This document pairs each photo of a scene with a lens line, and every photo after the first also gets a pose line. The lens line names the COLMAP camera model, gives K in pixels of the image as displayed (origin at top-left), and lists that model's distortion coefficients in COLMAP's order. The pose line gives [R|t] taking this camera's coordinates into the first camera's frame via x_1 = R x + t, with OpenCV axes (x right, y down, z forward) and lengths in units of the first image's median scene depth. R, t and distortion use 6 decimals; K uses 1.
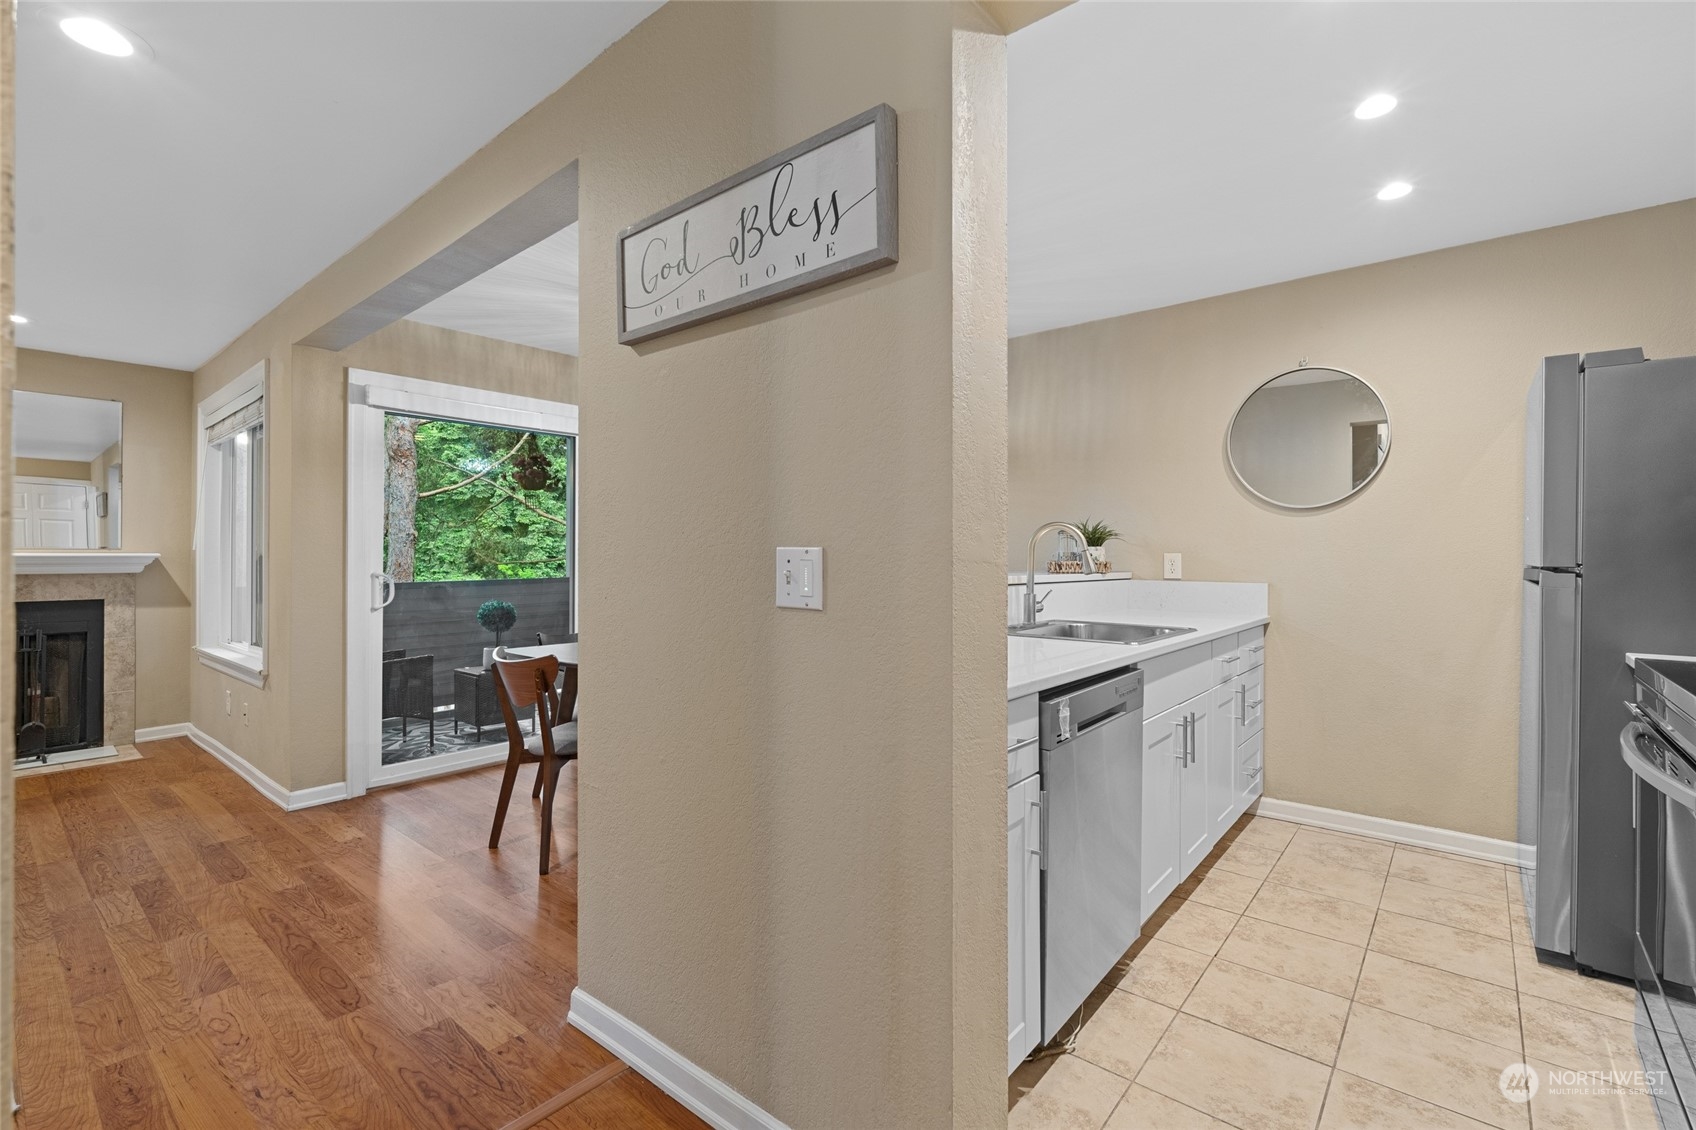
lens RADIAL K [[742.3, 0, 851.8], [0, 742.3, 552.1], [0, 0, 1]] dist [-0.002780, -0.001091]
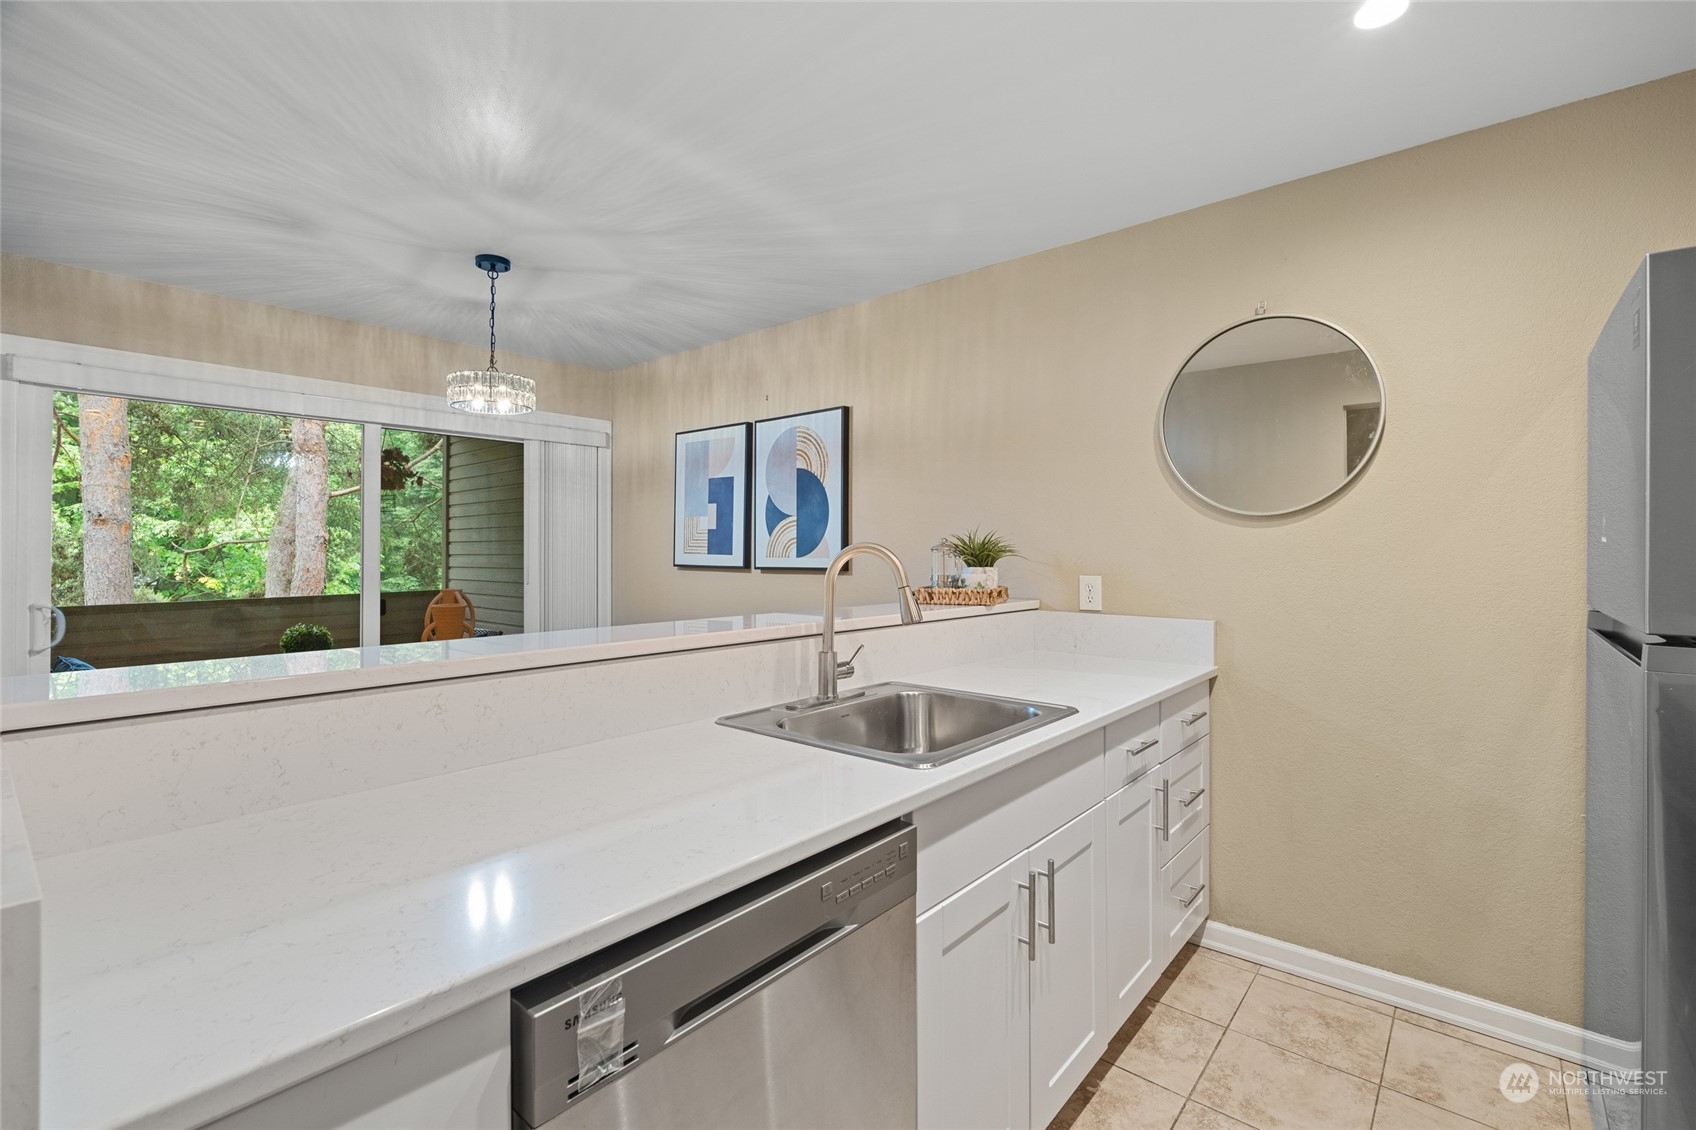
lens RADIAL K [[742.3, 0, 850.6], [0, 742.3, 542.6], [0, 0, 1]] dist [-0.002780, -0.001091]
pose [[0.999930, -0.002129, -0.011676, 0.292904], [0.002056, 0.999978, -0.006285, -0.039098], [0.011689, 0.006260, 0.999912, 0.376573]]
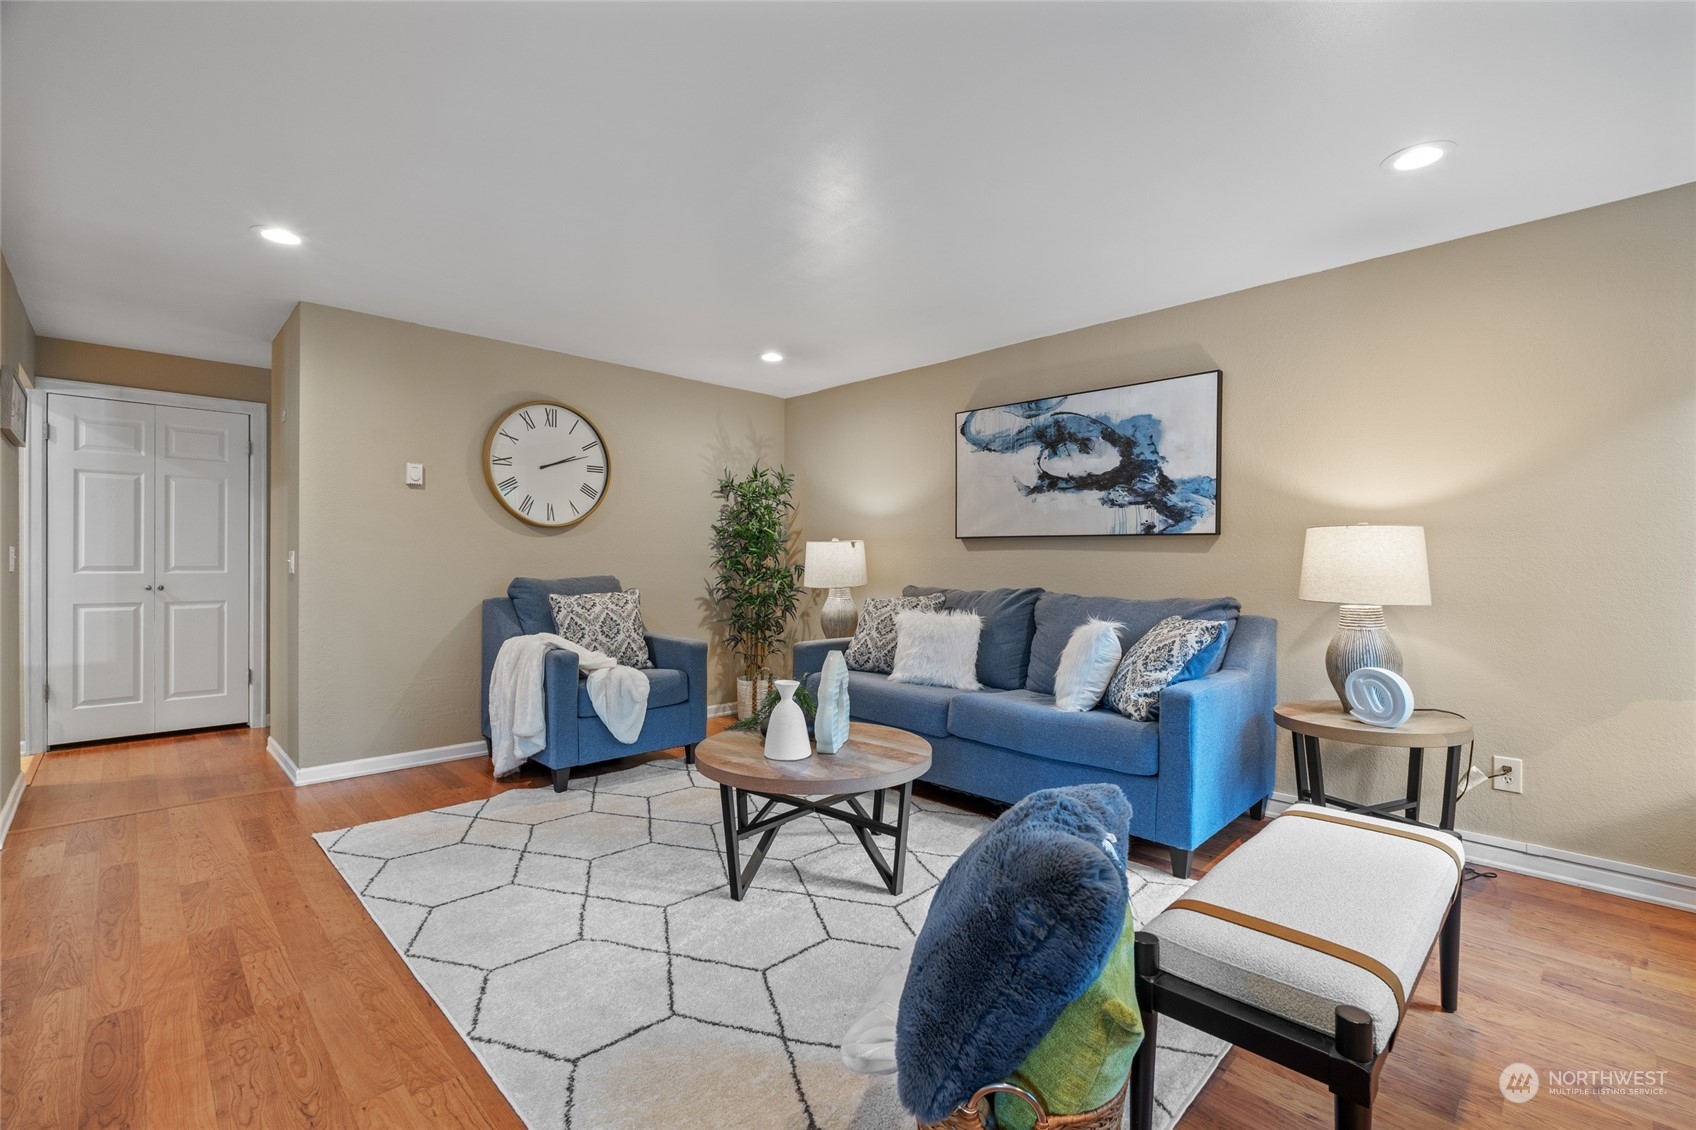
lens RADIAL K [[742.3, 0, 858.3], [0, 742.3, 564.9], [0, 0, 1]] dist [-0.002780, -0.001091]
pose [[-0.995288, -0.001548, 0.096955, -1.718715], [-0.001570, 0.999999, -0.000147, 0.023548], [-0.096954, -0.000299, -0.995289, 1.750646]]
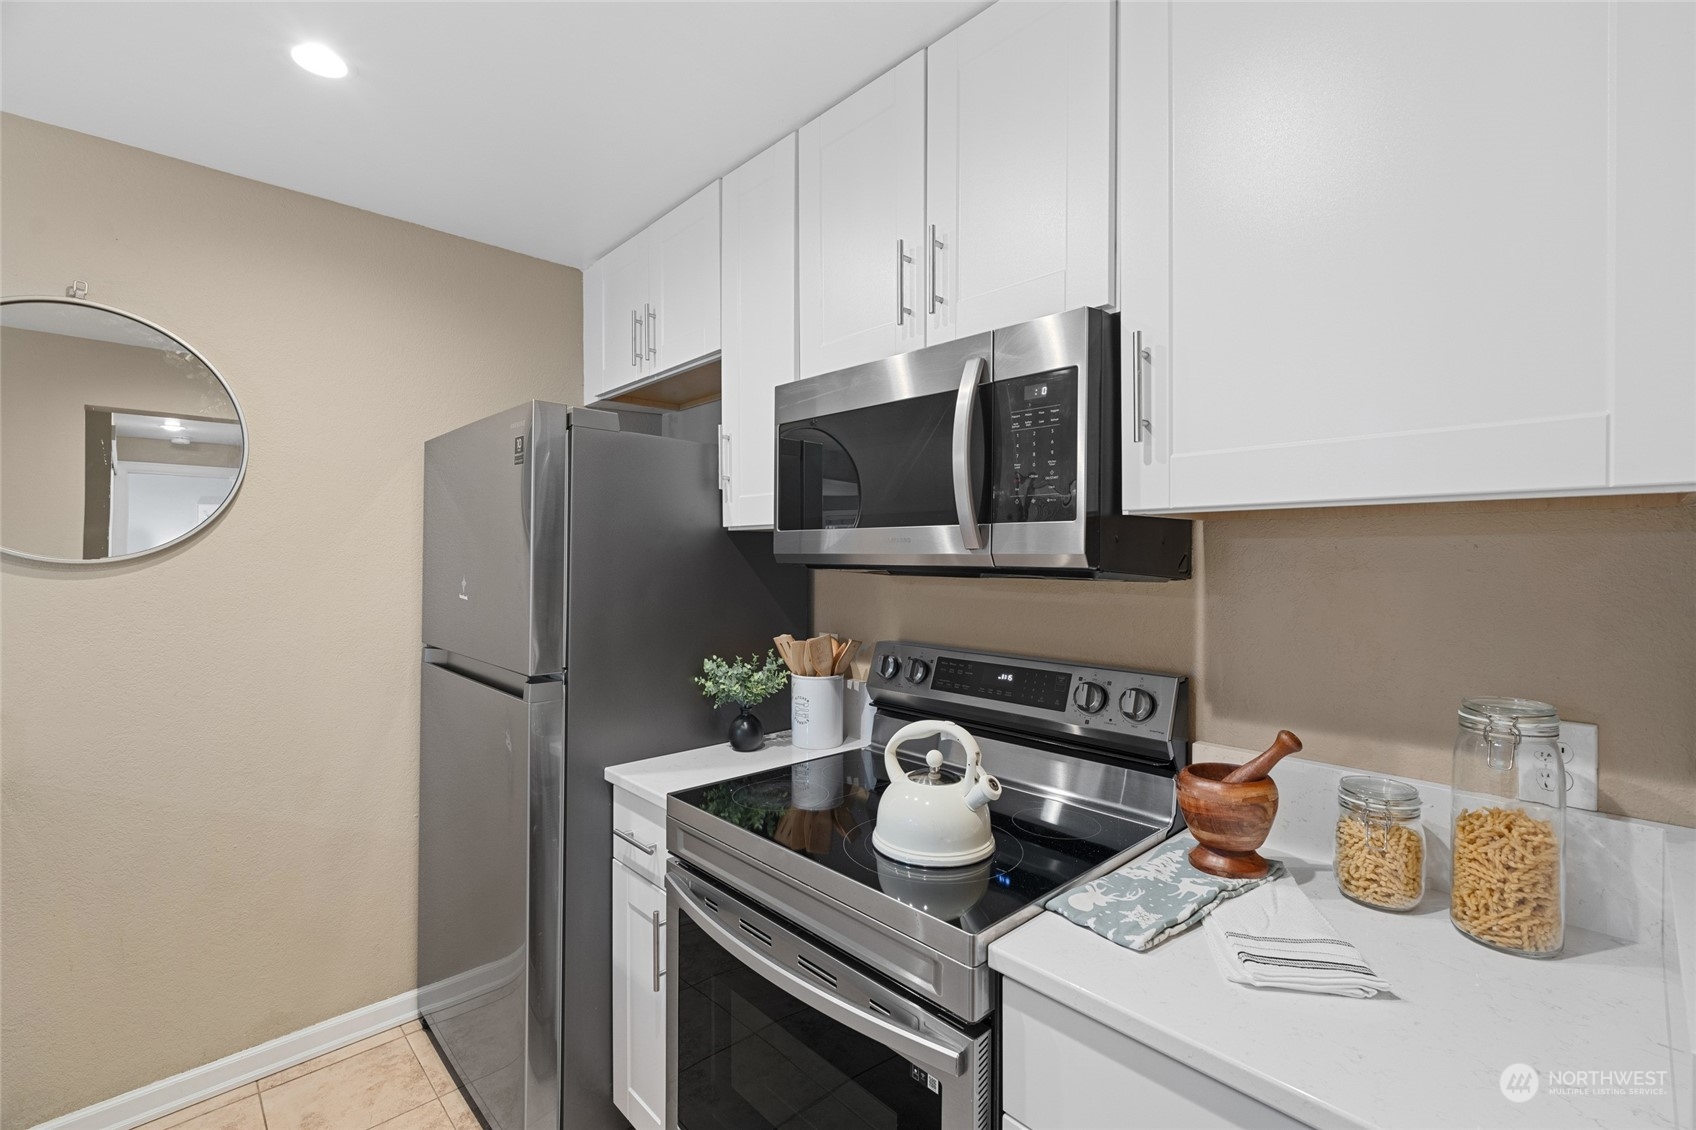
lens RADIAL K [[742.3, 0, 852.6], [0, 742.3, 561.5], [0, 0, 1]] dist [-0.002780, -0.001091]
pose [[0.111461, -0.010323, 0.993715, 0.183751], [-0.007793, 0.999906, 0.011261, -0.092344], [-0.993738, -0.009000, 0.111370, 0.498655]]
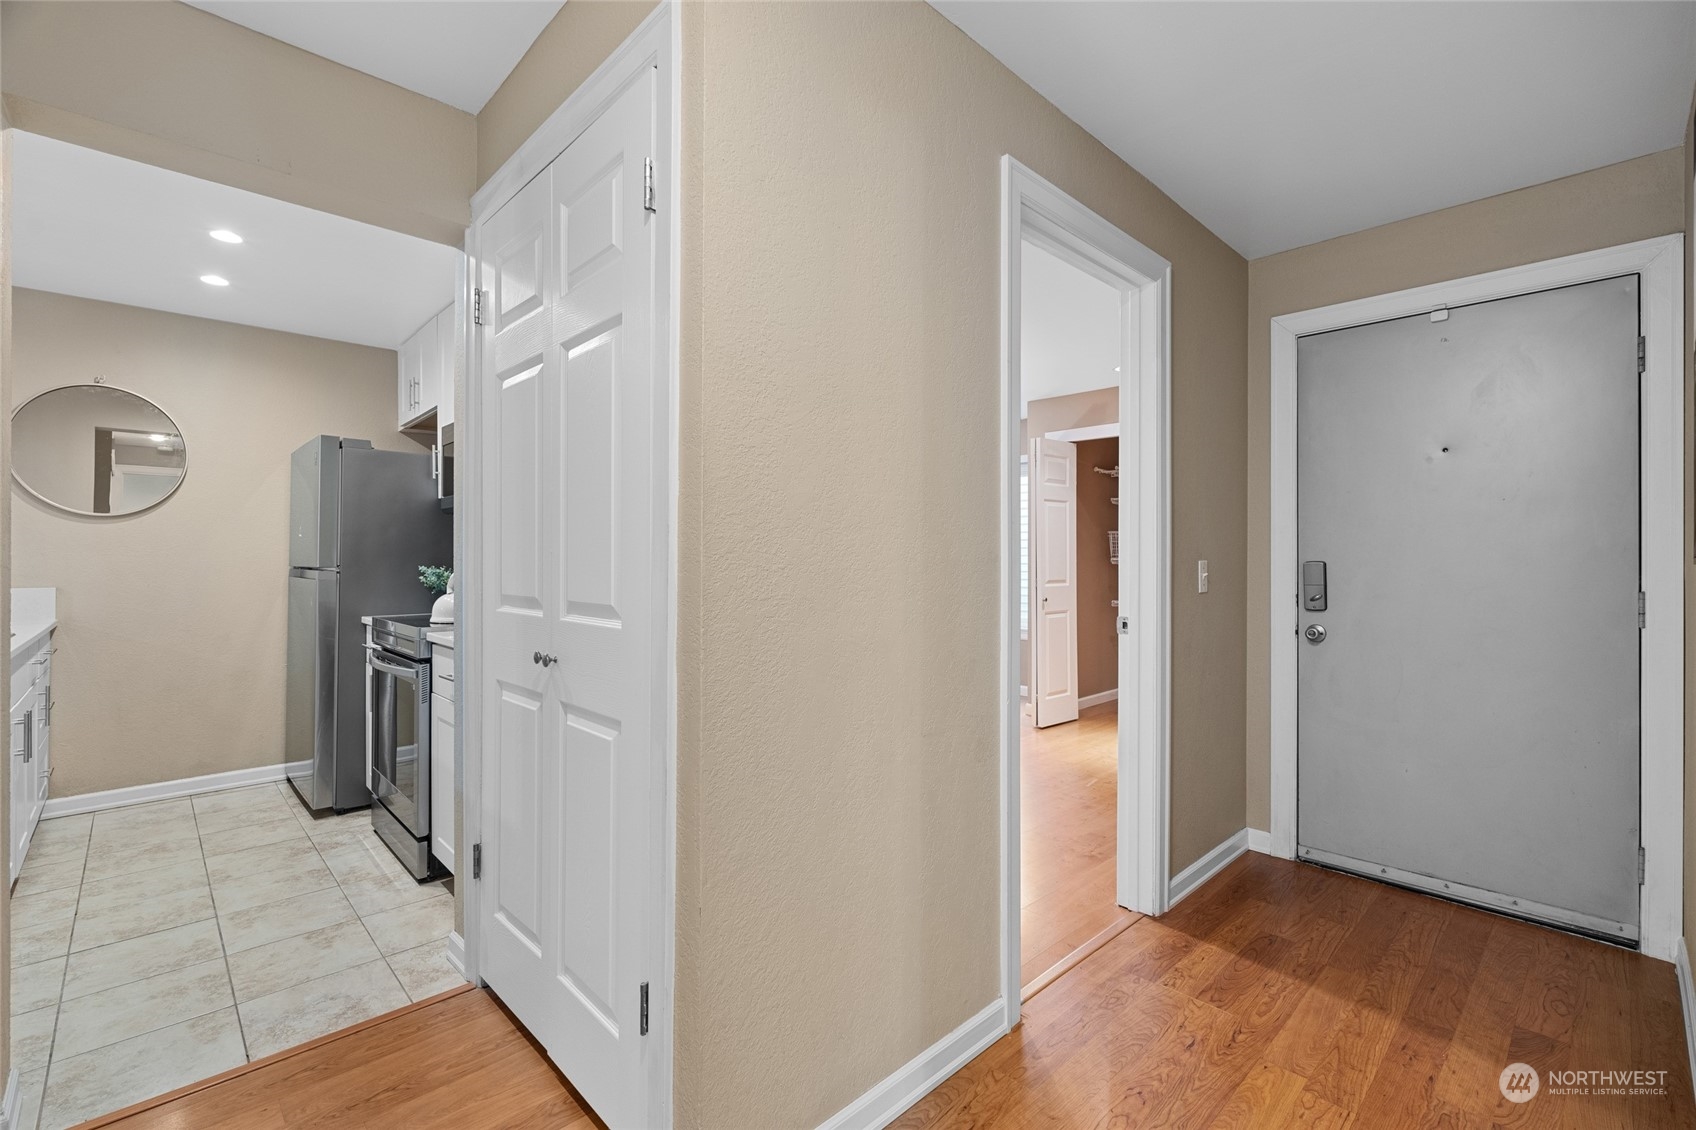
lens RADIAL K [[742.3, 0, 858.4], [0, 742.3, 554.0], [0, 0, 1]] dist [-0.002780, -0.001091]
pose [[0.102538, 0.002585, 0.994726, -0.443219], [-0.005081, 0.999985, -0.002075, -0.009324], [-0.994716, -0.004842, 0.102550, -0.263215]]
